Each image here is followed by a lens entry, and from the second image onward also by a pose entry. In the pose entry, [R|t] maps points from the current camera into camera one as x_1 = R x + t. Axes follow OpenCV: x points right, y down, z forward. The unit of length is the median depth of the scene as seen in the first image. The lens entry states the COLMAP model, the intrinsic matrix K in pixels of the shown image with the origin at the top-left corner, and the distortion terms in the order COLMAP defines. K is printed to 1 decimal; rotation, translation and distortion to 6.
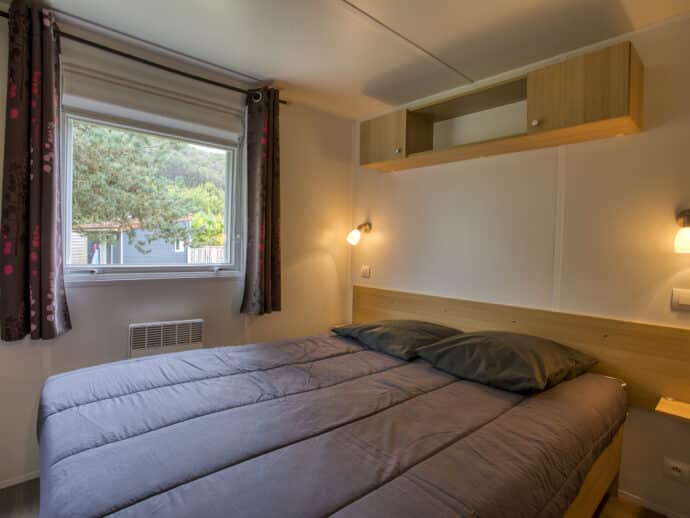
lens RADIAL K [[368.7, 0, 345.0], [0, 368.7, 259.0], [0, 0, 1]] dist [-0.076082, 0.029258]
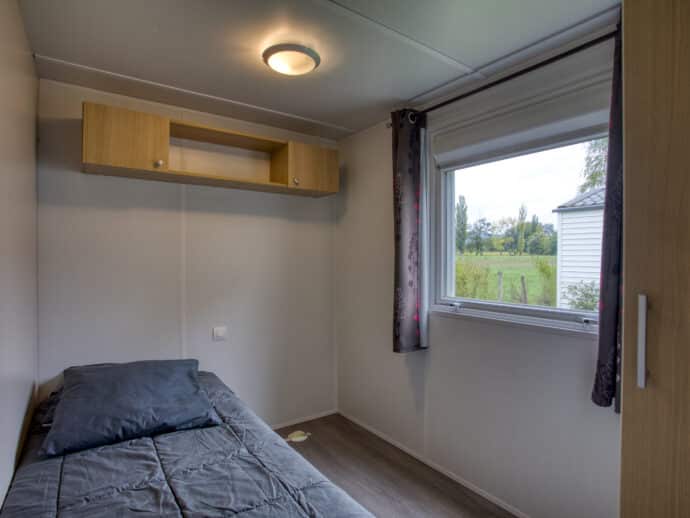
lens RADIAL K [[368.7, 0, 345.0], [0, 368.7, 259.0], [0, 0, 1]] dist [-0.076082, 0.029258]
pose [[-0.129413, 0.010131, -0.991539, 0.429000], [0.001792, 0.999949, 0.009983, -0.110144], [0.991589, -0.000485, -0.129425, 0.749022]]
